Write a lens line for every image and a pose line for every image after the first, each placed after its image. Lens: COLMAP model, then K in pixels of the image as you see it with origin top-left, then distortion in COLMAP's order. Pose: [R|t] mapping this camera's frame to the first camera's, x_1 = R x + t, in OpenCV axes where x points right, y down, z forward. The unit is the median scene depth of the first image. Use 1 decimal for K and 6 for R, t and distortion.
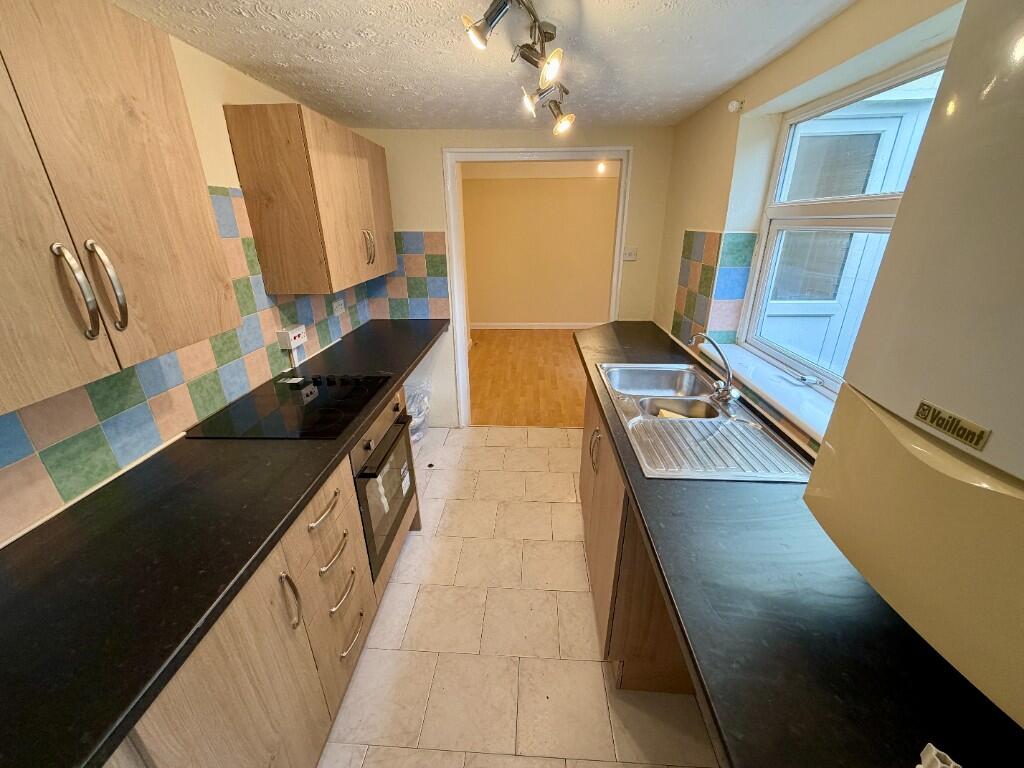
lens RADIAL K [[408.4, 0, 512.0], [0, 408.4, 384.0], [0, 0, 1]] dist [-0.000830, -0.000160]
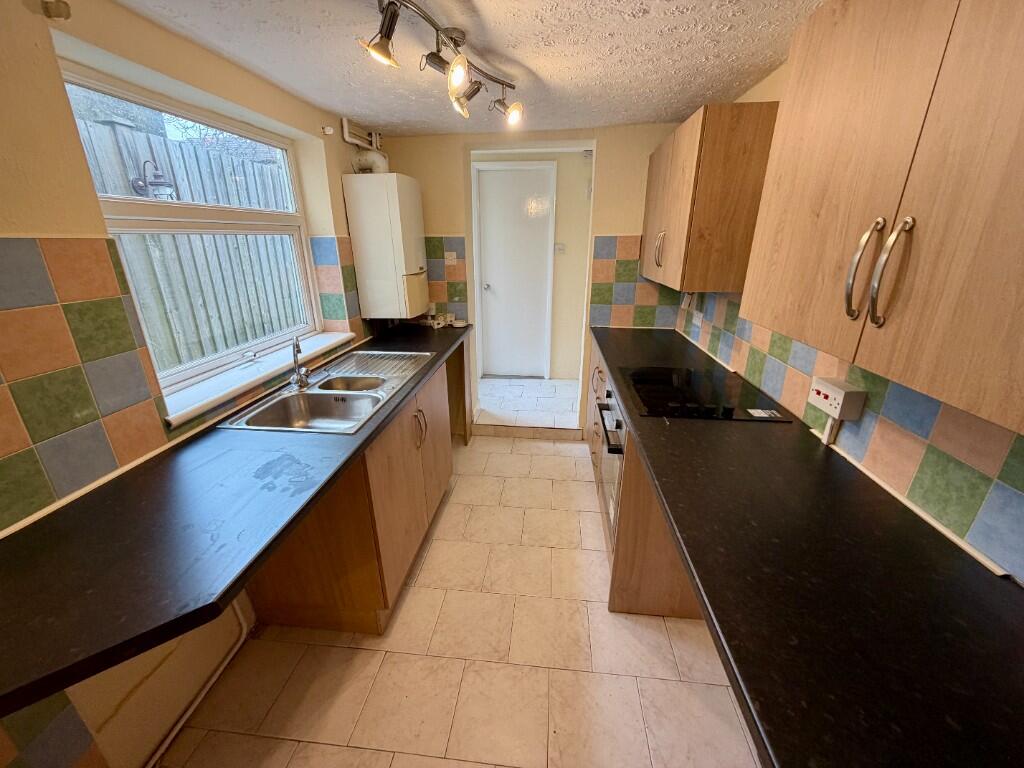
lens RADIAL K [[408.4, 0, 512.0], [0, 408.4, 384.0], [0, 0, 1]] dist [-0.000830, -0.000160]
pose [[-0.998723, -0.015407, 0.048119, -0.062826], [0.020146, 0.751962, 0.658898, -0.488607], [-0.046336, 0.659026, -0.750691, 1.303405]]
